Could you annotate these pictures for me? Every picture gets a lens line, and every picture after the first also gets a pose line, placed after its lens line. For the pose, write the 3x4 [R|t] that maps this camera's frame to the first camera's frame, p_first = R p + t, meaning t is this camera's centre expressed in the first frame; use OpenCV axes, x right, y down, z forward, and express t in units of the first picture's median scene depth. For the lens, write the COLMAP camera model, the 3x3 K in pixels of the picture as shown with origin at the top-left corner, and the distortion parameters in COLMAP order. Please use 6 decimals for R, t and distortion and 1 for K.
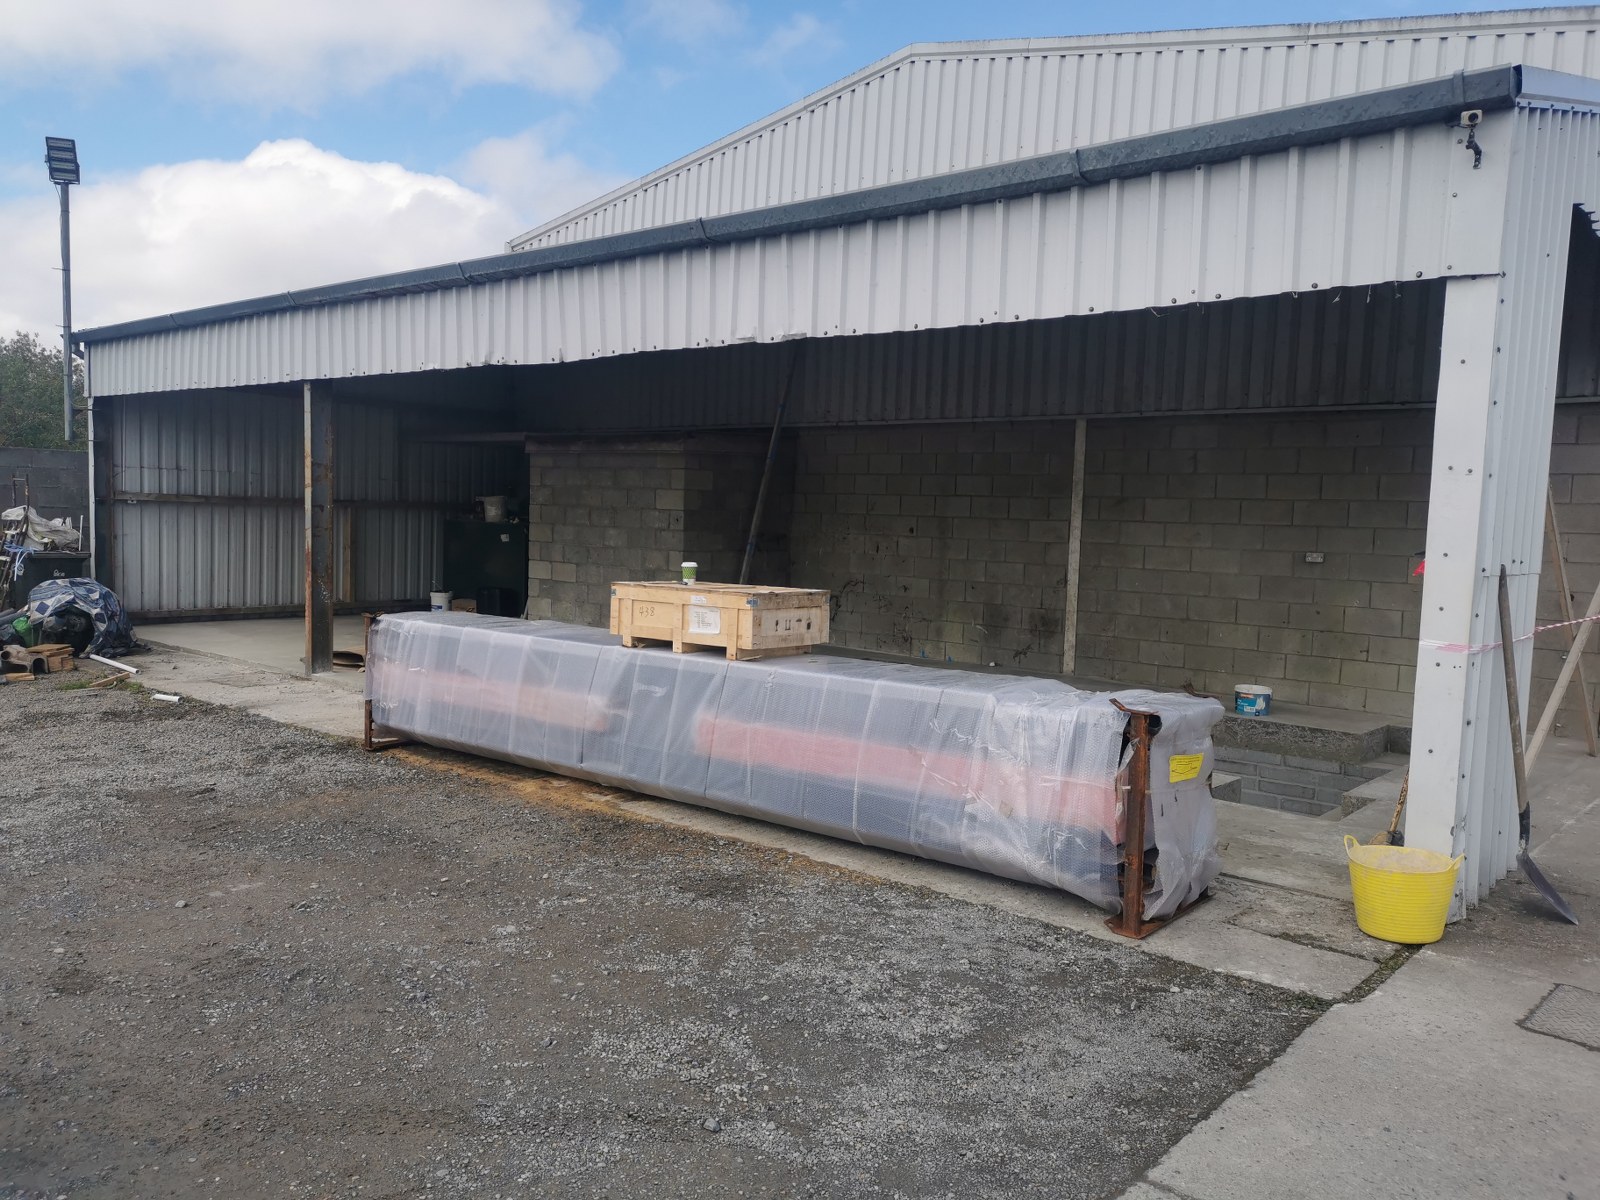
lens RADIAL K [[1221.5, 0, 800.0], [0, 1221.5, 600.0], [0, 0, 1]] dist [0.025768, -0.010355]
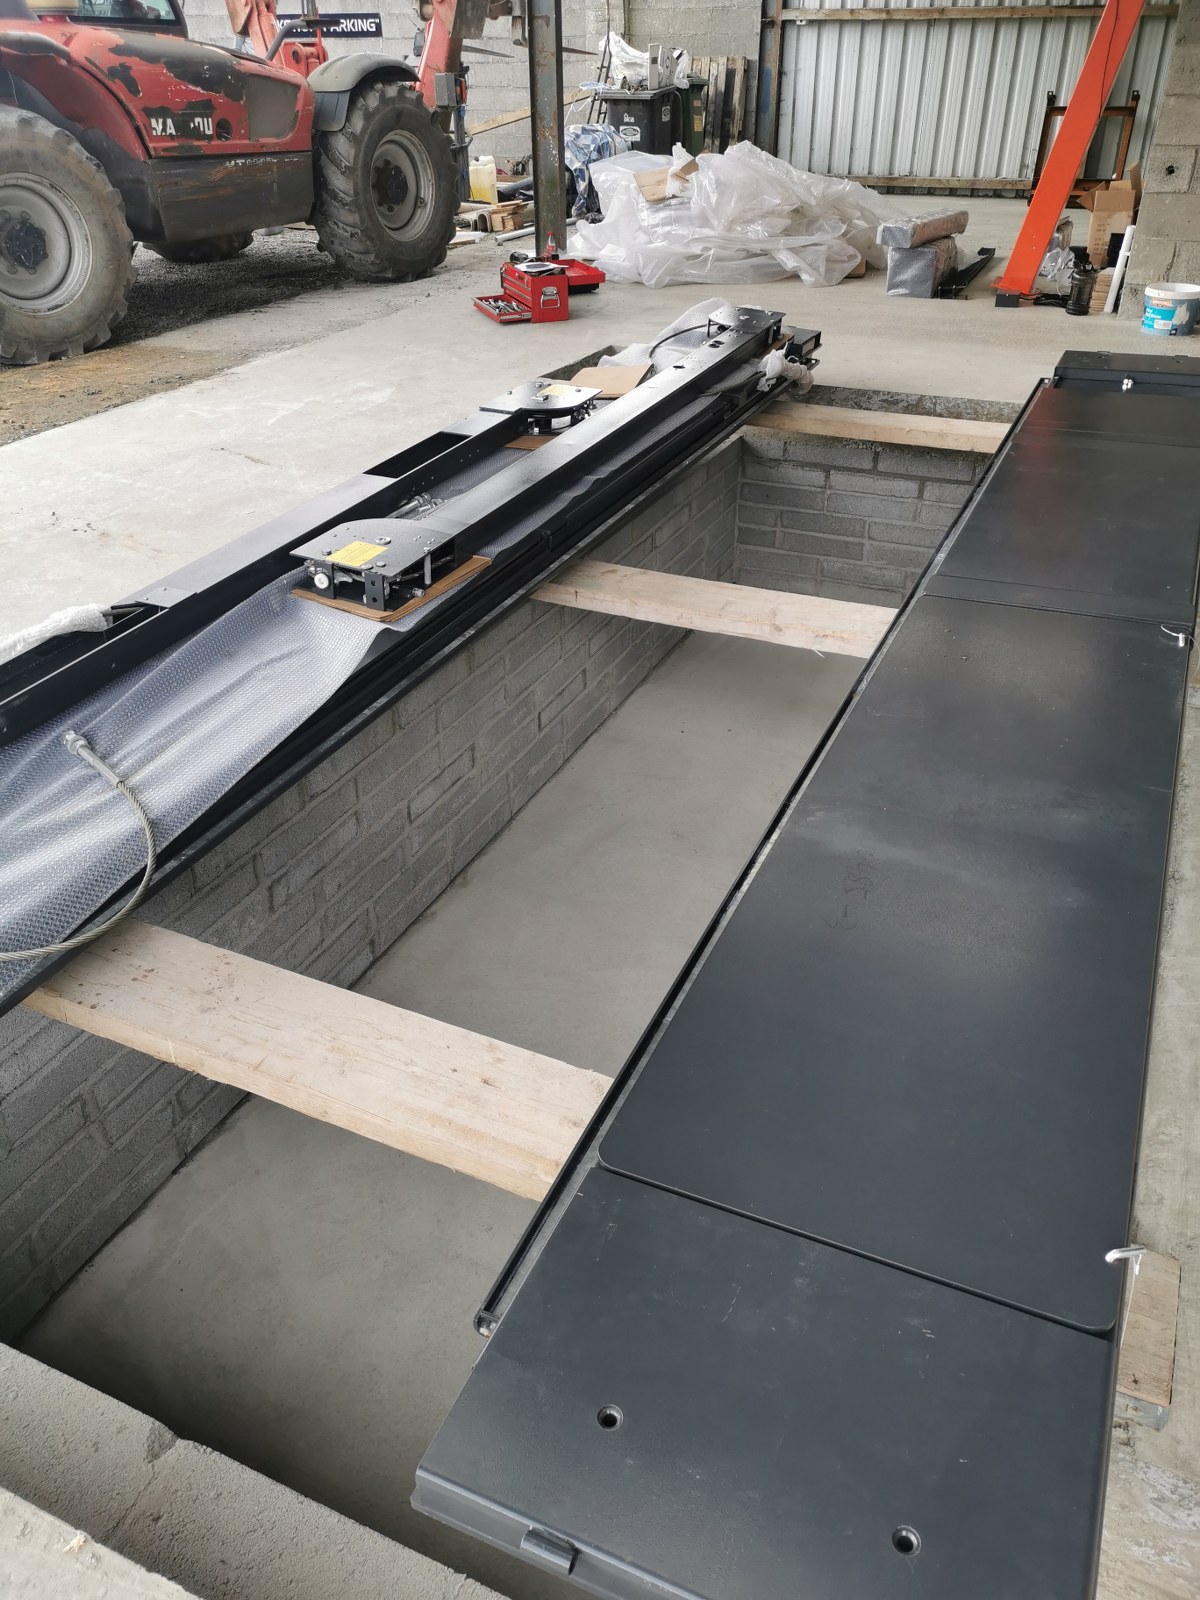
lens RADIAL K [[1221.5, 0, 600.0], [0, 1221.5, 800.0], [0, 0, 1]] dist [0.025768, -0.010355]
pose [[0.276444, 0.483969, -0.830273, 0.409091], [-0.053285, 0.870330, 0.489577, -0.027777], [0.959552, -0.091100, 0.266386, 0.705489]]
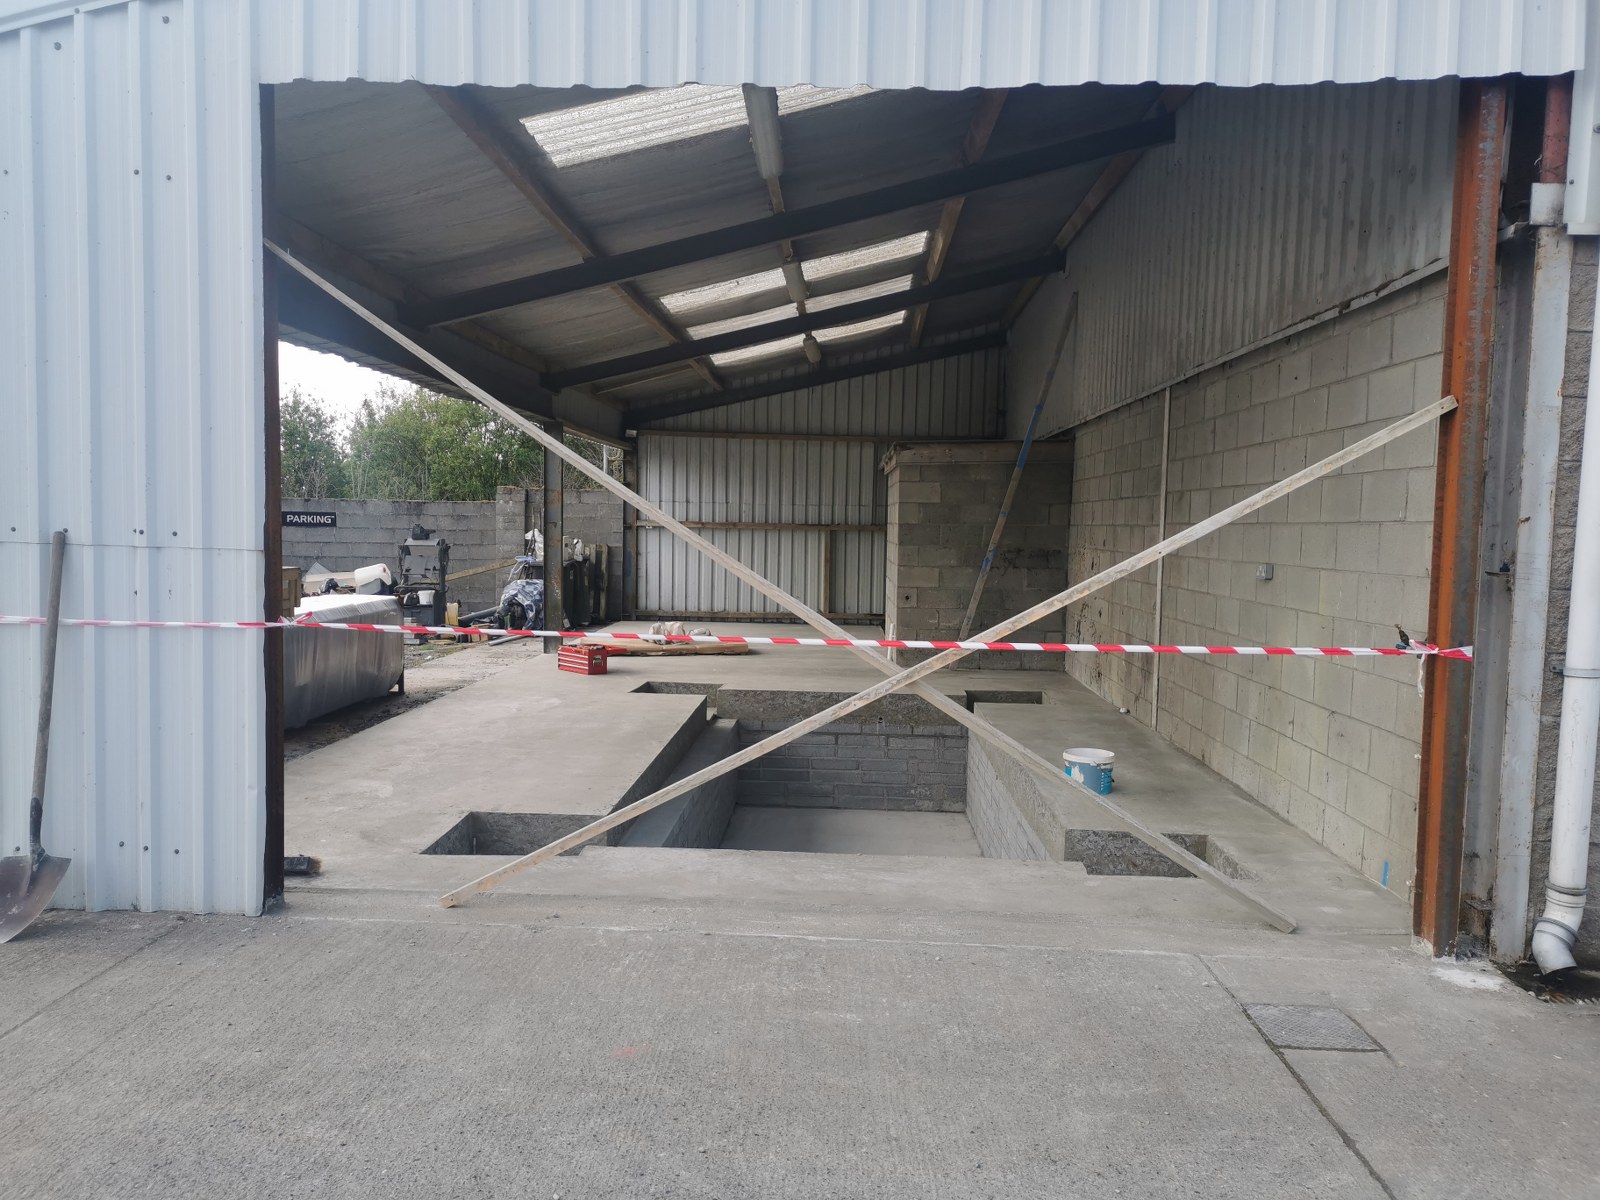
lens RADIAL K [[1221.5, 0, 800.0], [0, 1221.5, 600.0], [0, 0, 1]] dist [0.025768, -0.010355]
pose [[0.619633, 0.029488, -0.784338, 0.686157], [-0.058303, 0.998262, -0.008529, -0.000179], [0.782723, 0.051014, 0.620275, 0.368761]]
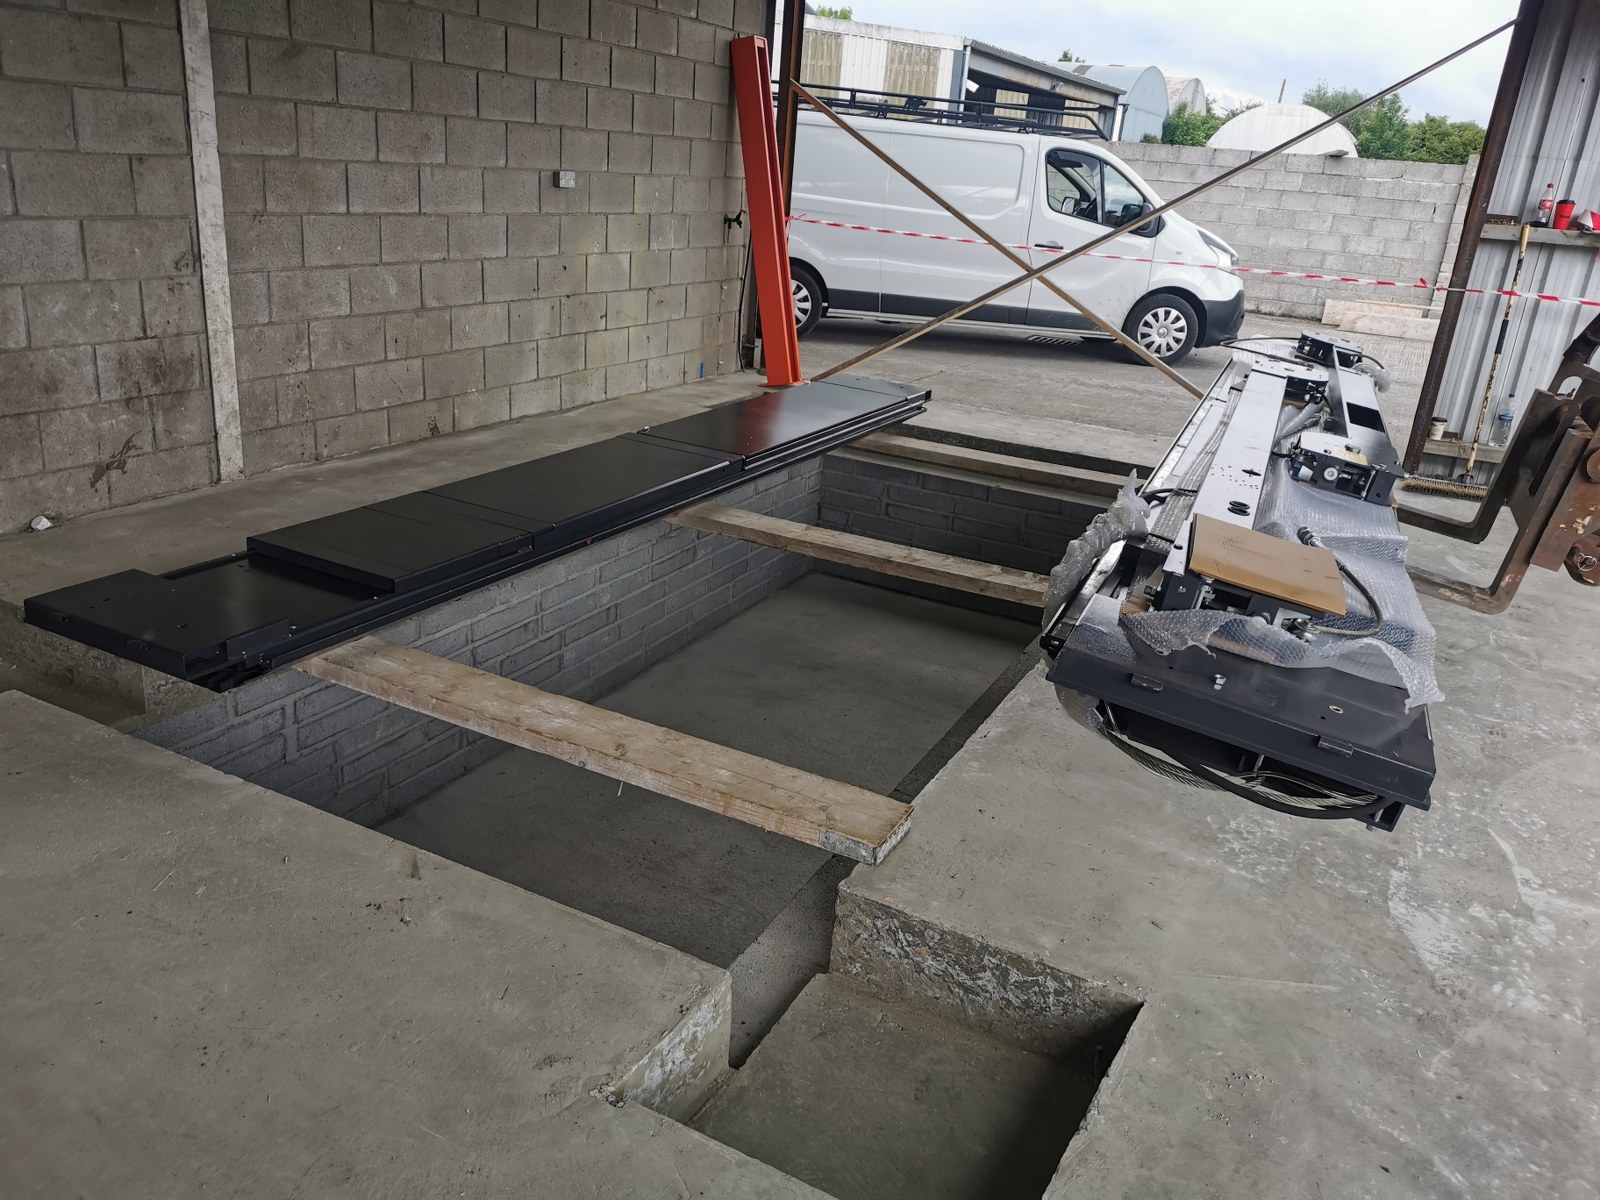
lens RADIAL K [[1221.5, 0, 800.0], [0, 1221.5, 600.0], [0, 0, 1]] dist [0.025768, -0.010355]
pose [[-0.229773, -0.380300, 0.895866, -0.234733], [-0.019957, 0.922142, 0.386336, -0.073048], [-0.973040, 0.070890, -0.219473, 0.924111]]
